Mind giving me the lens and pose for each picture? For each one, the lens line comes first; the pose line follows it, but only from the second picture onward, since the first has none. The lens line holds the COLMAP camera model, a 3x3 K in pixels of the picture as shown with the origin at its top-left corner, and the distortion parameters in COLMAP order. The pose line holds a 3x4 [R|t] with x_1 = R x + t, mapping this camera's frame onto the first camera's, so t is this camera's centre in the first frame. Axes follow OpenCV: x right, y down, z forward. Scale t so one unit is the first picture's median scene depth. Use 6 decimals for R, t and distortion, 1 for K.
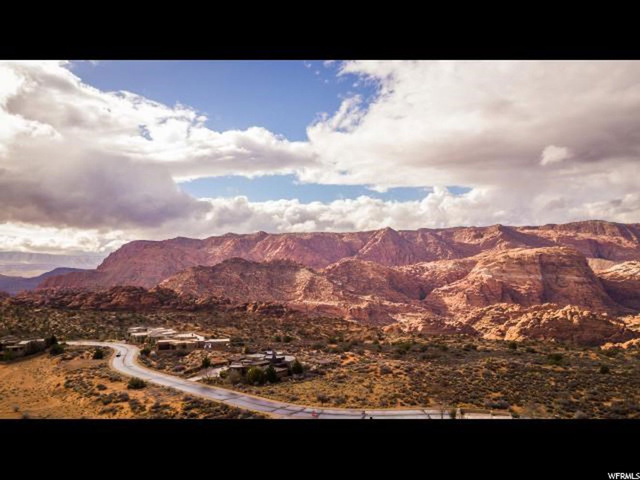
lens RADIAL K [[495.3, 0, 308.7], [0, 495.3, 213.3], [0, 0, 1]] dist [0.039224, -0.016343]
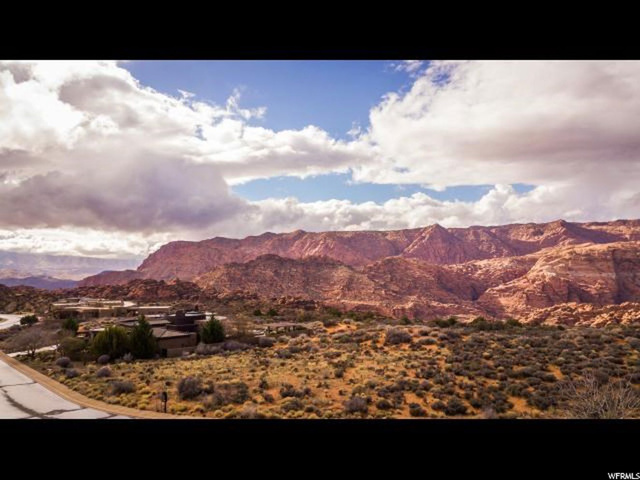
lens RADIAL K [[507.1, 0, 300.0], [0, 507.1, 216.2], [0, 0, 1]] dist [0.014963, 0.013274]
pose [[0.994489, -0.010864, -0.104276, 0.010733], [0.010741, 0.999941, -0.001740, 0.018961], [0.104288, 0.000611, 0.994547, 0.049033]]
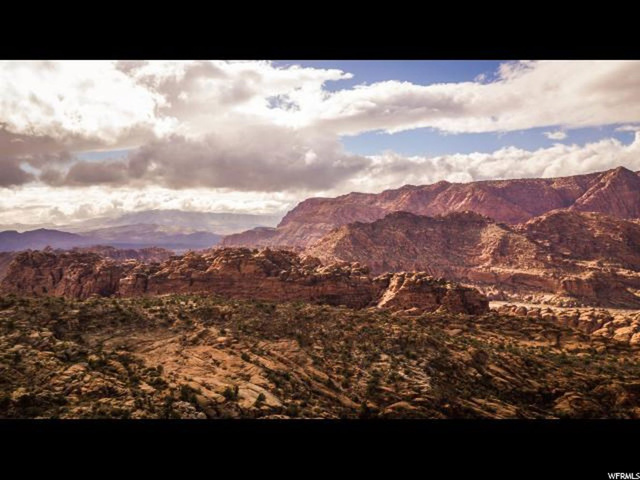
lens RADIAL K [[507.1, 0, 306.4], [0, 507.1, 212.0], [0, 0, 1]] dist [0.014963, 0.013274]
pose [[0.926959, -0.023464, -0.374428, 0.016108], [0.054207, 0.995946, 0.071785, 0.022584], [0.371225, -0.086838, 0.924473, 0.182033]]
